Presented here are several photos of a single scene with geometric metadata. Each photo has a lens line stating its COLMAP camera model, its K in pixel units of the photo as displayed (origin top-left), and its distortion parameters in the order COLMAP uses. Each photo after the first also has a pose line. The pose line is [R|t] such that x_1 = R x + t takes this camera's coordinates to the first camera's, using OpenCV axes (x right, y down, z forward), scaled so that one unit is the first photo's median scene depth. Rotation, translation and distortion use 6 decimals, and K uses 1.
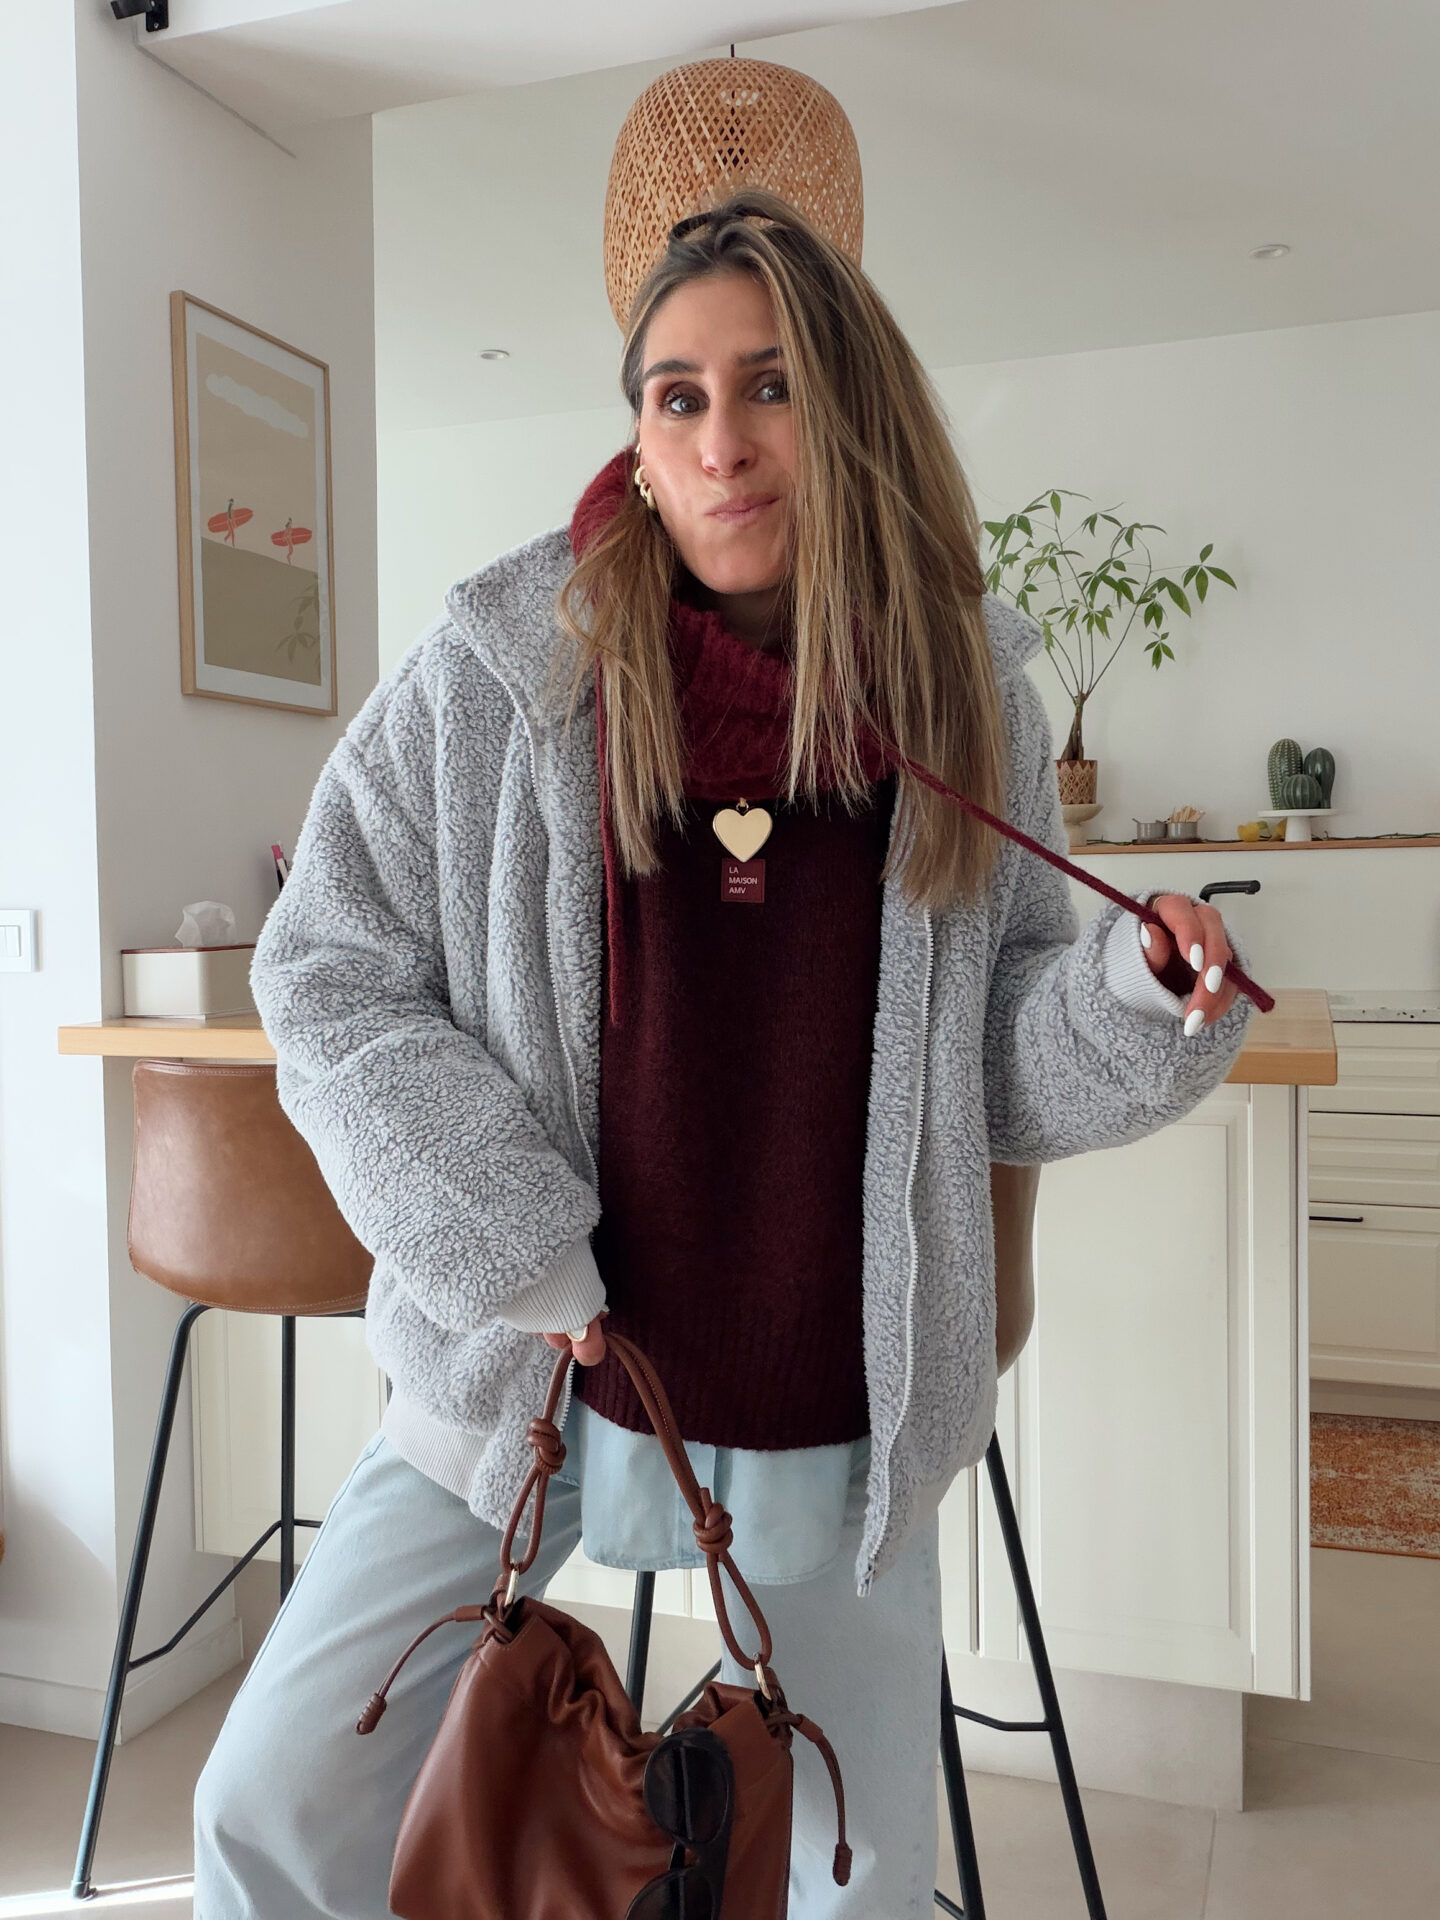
lens RADIAL K [[1698.4, 0, 719.0], [0, 1698.4, 955.2], [0, 0, 1]] dist [0.002920, 0.004435]
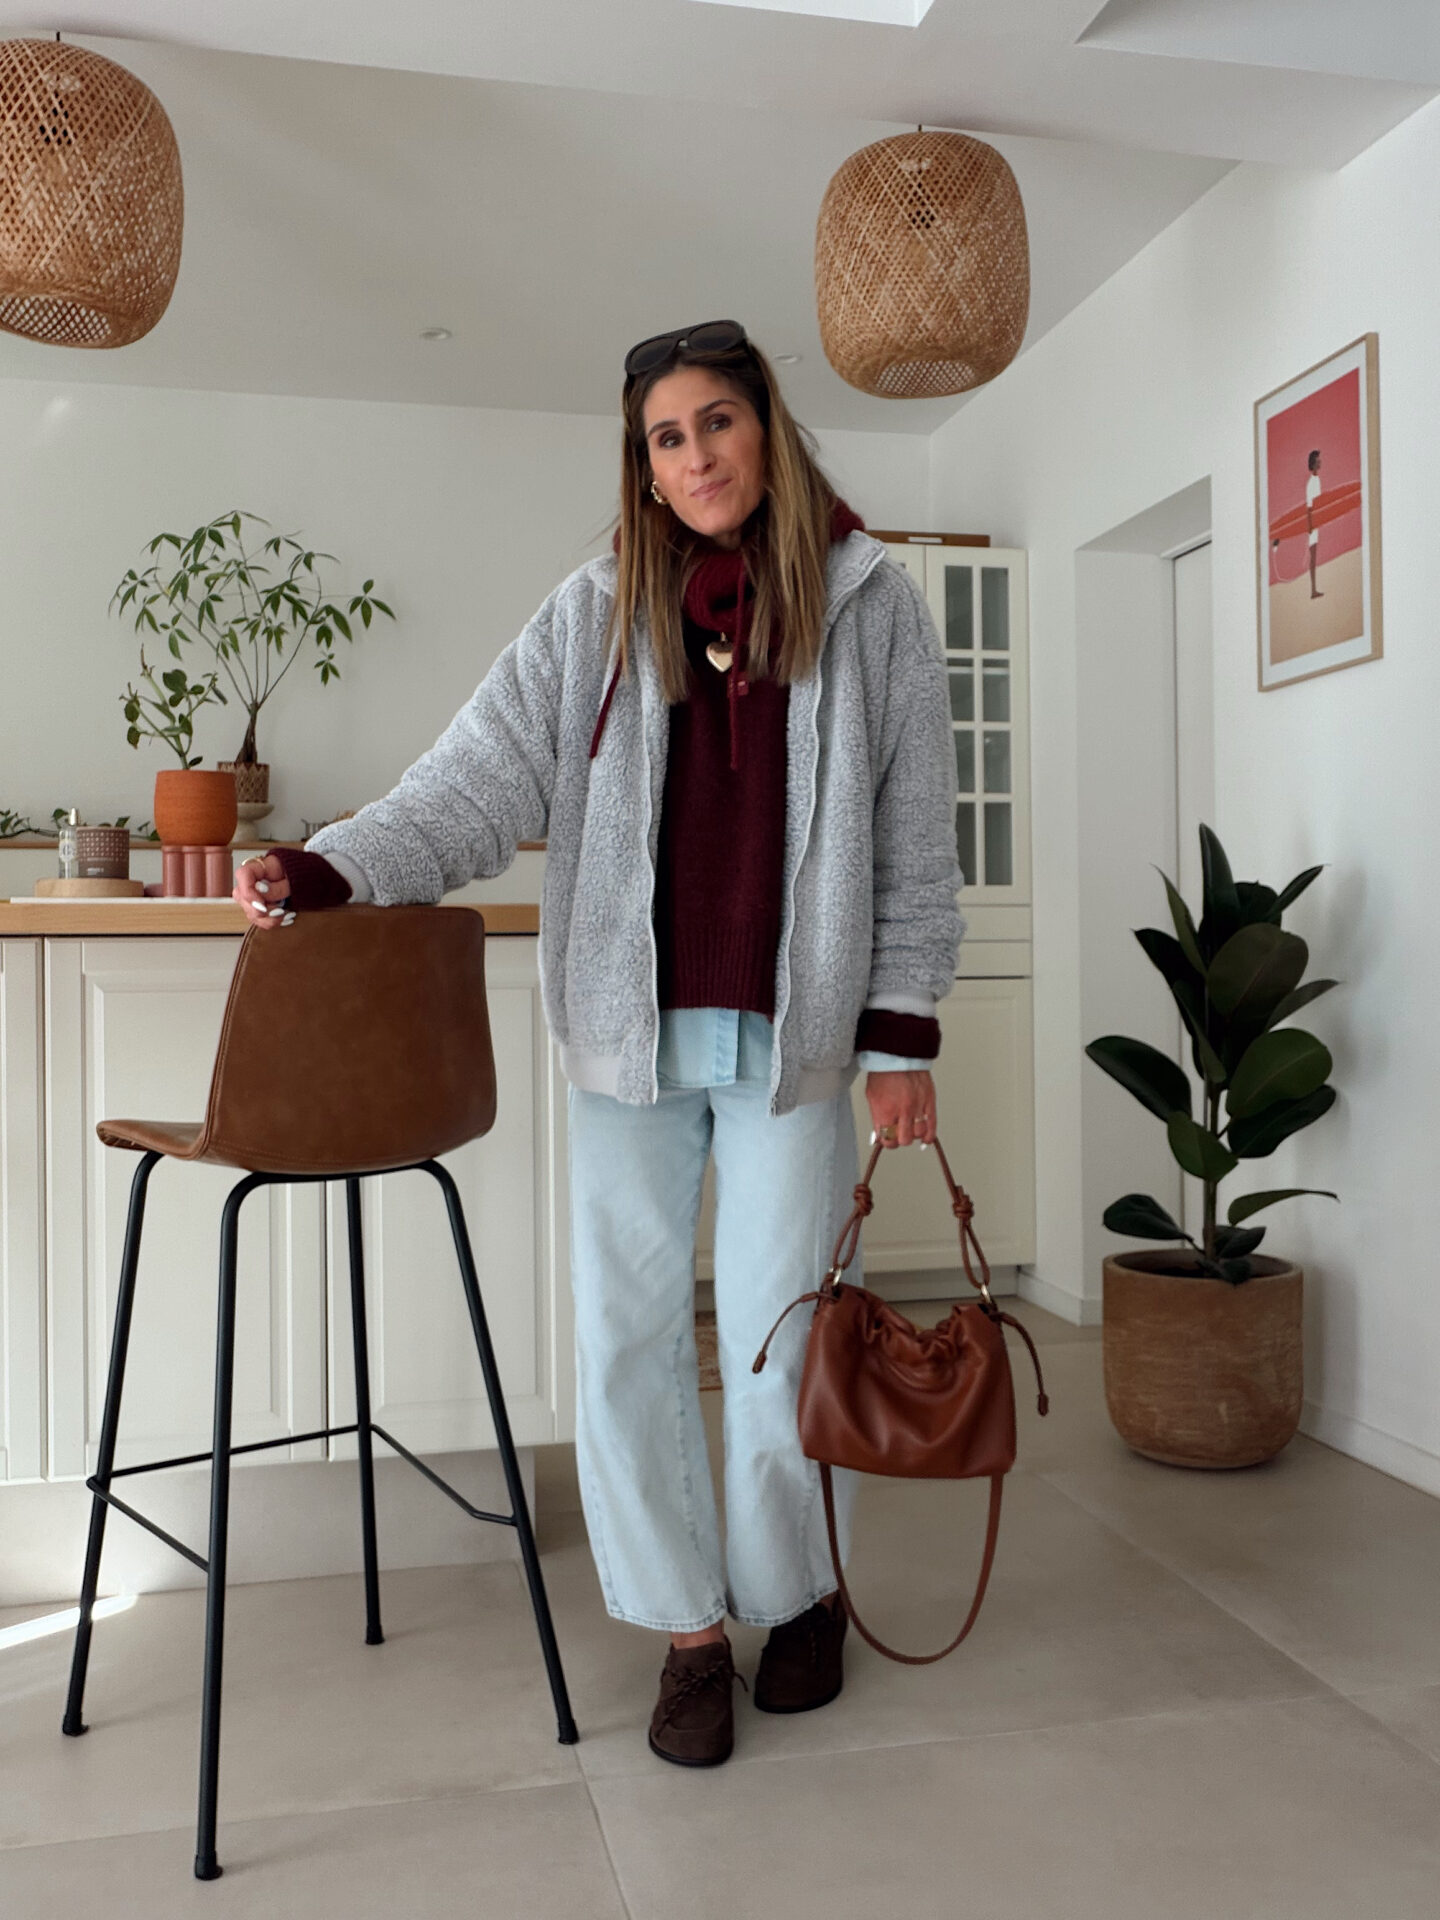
lens RADIAL K [[1698.4, 0, 702.3], [0, 1698.4, 959.4], [0, 0, 1]] dist [0.002920, 0.004435]
pose [[0.844168, 0.006854, 0.536035, -0.156966], [0.018310, 0.998966, -0.041608, 0.075128], [-0.535766, 0.044939, 0.843170, -0.075036]]
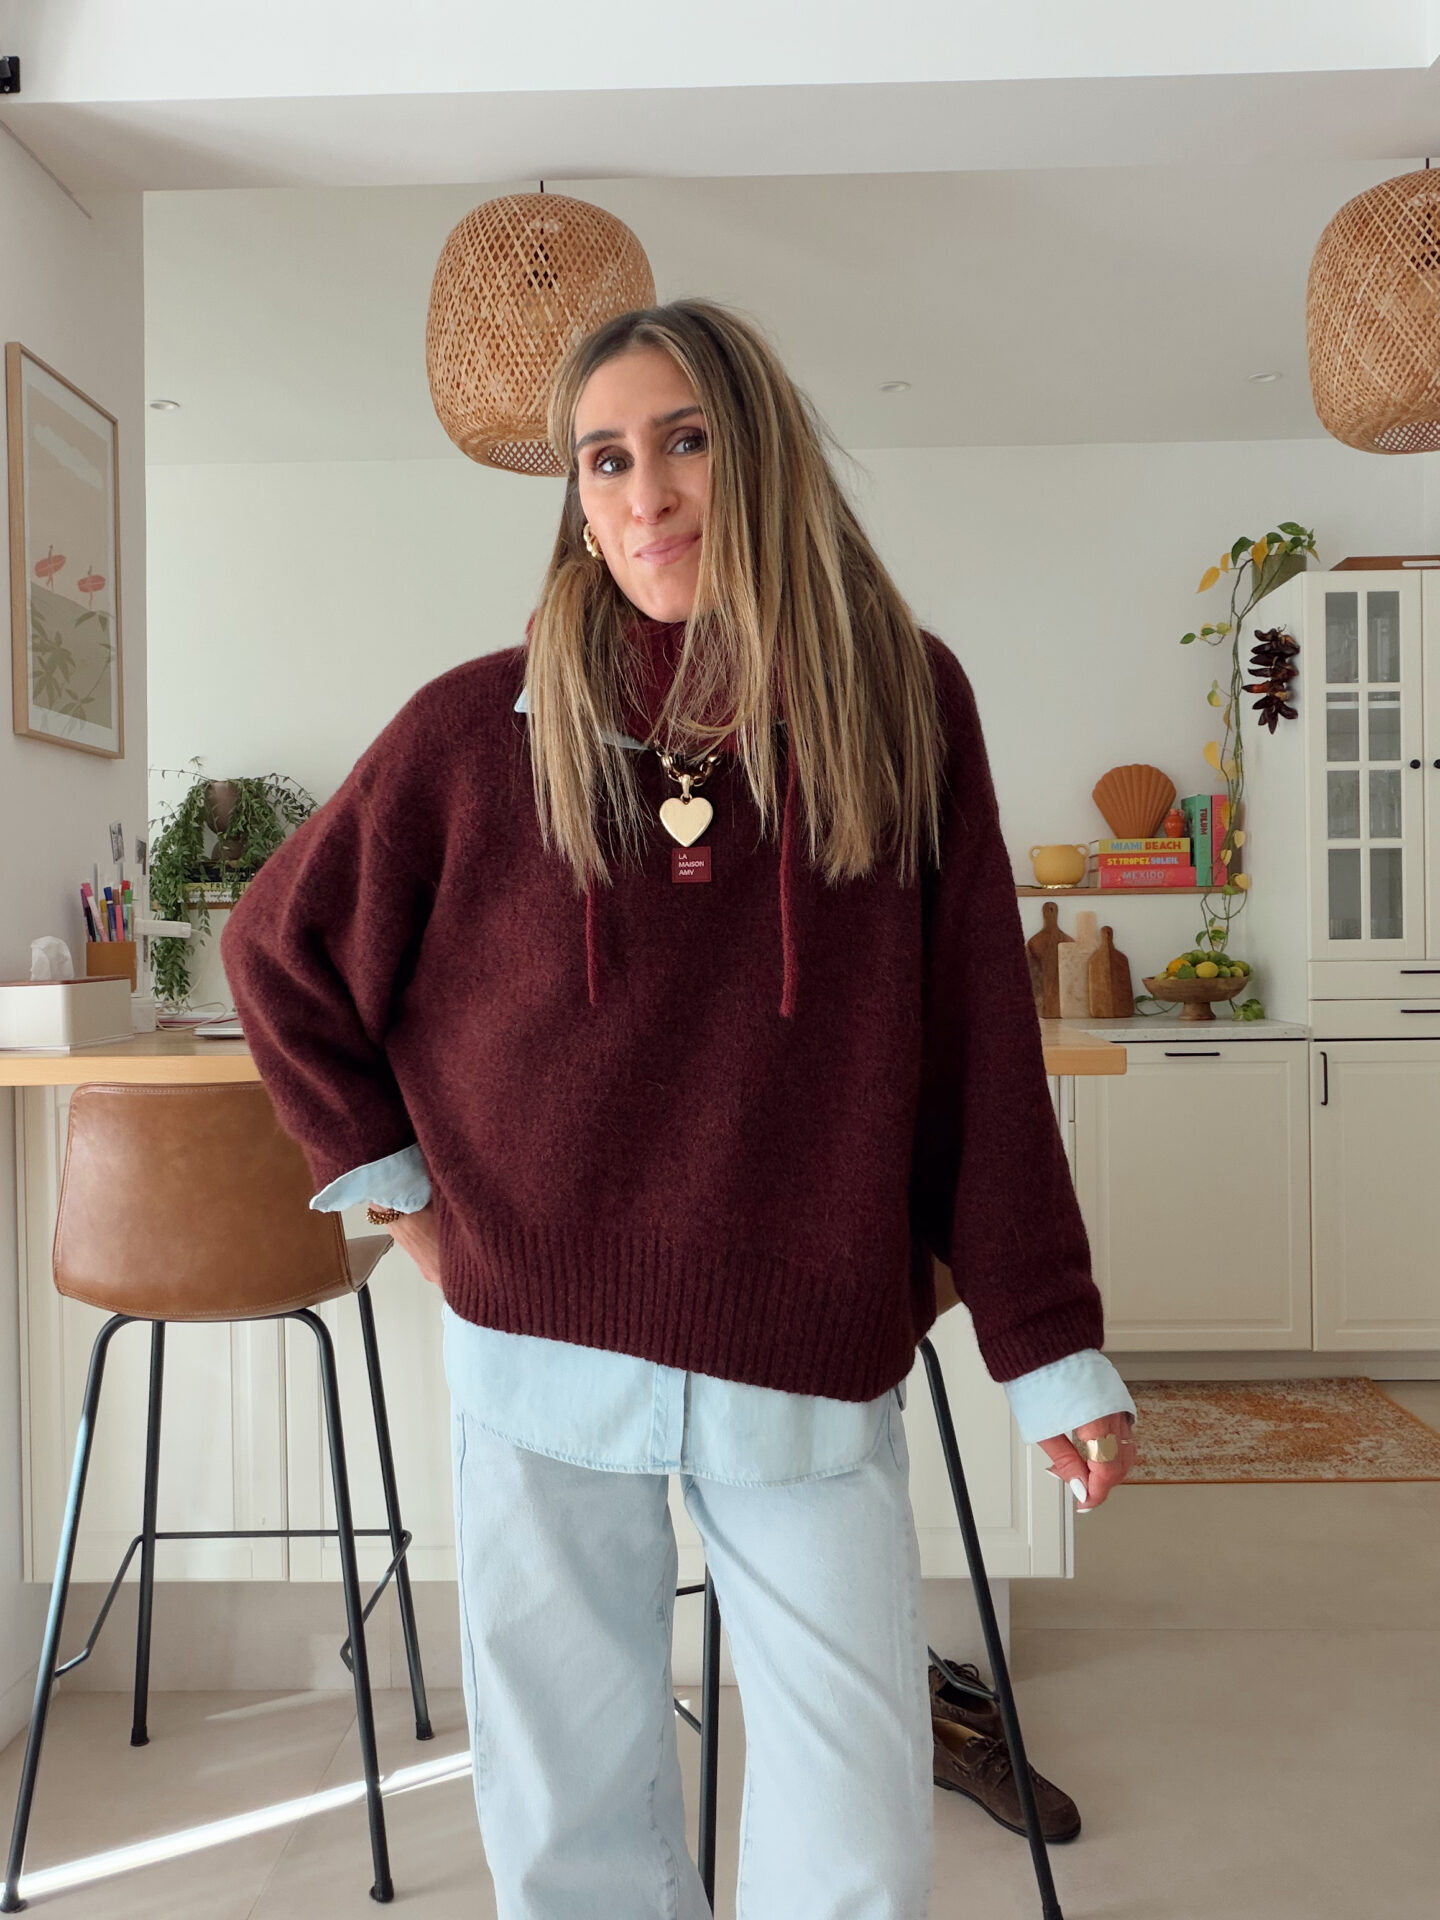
lens RADIAL K [[1698.4, 0, 704.5], [0, 1698.4, 954.3], [0, 0, 1]] dist [0.002920, 0.004435]
pose [[0.953191, -0.004038, 0.302343, -0.164065], [0.012844, 0.999549, -0.027143, 0.008259], [-0.302097, 0.029756, 0.952813, -0.066123]]
